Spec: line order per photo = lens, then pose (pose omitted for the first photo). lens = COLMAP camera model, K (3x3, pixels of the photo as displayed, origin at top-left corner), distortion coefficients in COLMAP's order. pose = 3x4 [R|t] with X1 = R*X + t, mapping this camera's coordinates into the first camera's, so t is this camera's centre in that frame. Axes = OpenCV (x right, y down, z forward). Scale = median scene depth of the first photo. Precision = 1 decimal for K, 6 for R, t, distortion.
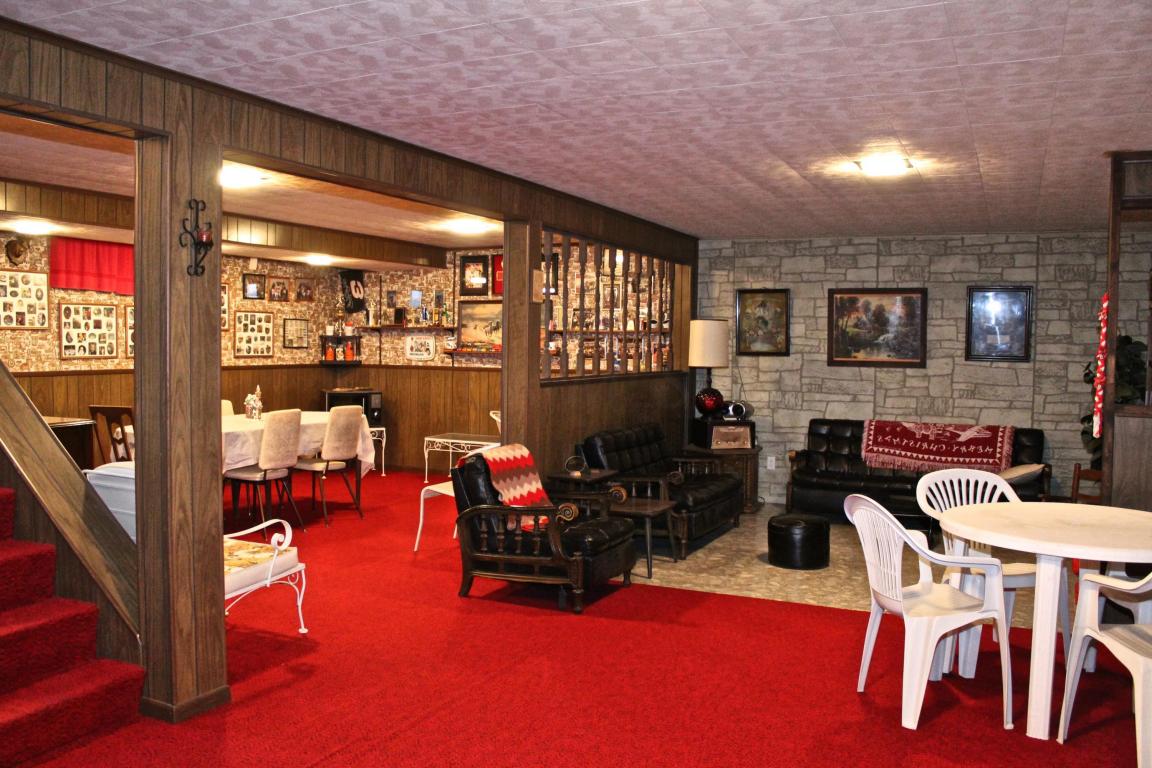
lens RADIAL K [[974.1, 0, 571.1], [0, 974.1, 384.6], [0, 0, 1]] dist [-0.154079, 0.140830]
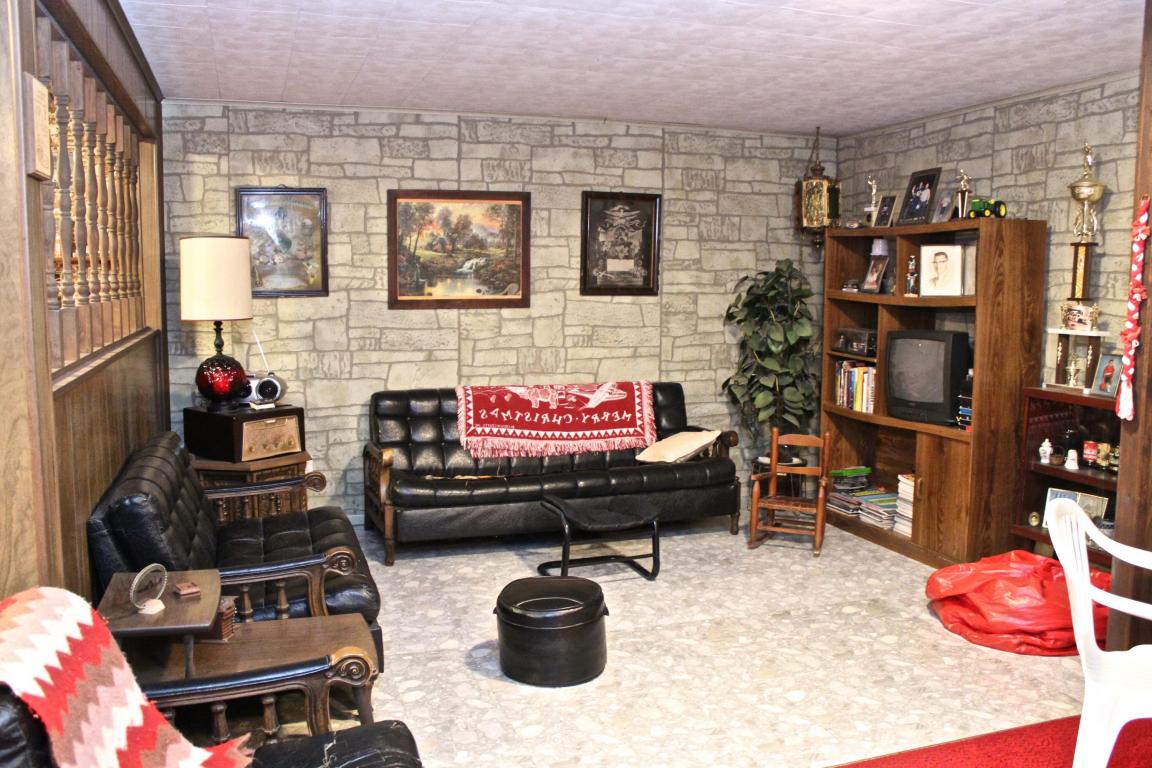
lens RADIAL K [[974.1, 0, 576.3], [0, 974.1, 386.4], [0, 0, 1]] dist [-0.154079, 0.140830]
pose [[0.724181, -0.088928, 0.683852, -0.098760], [0.036918, 0.995228, 0.090323, -0.022702], [-0.688621, -0.040164, 0.724008, 0.457332]]
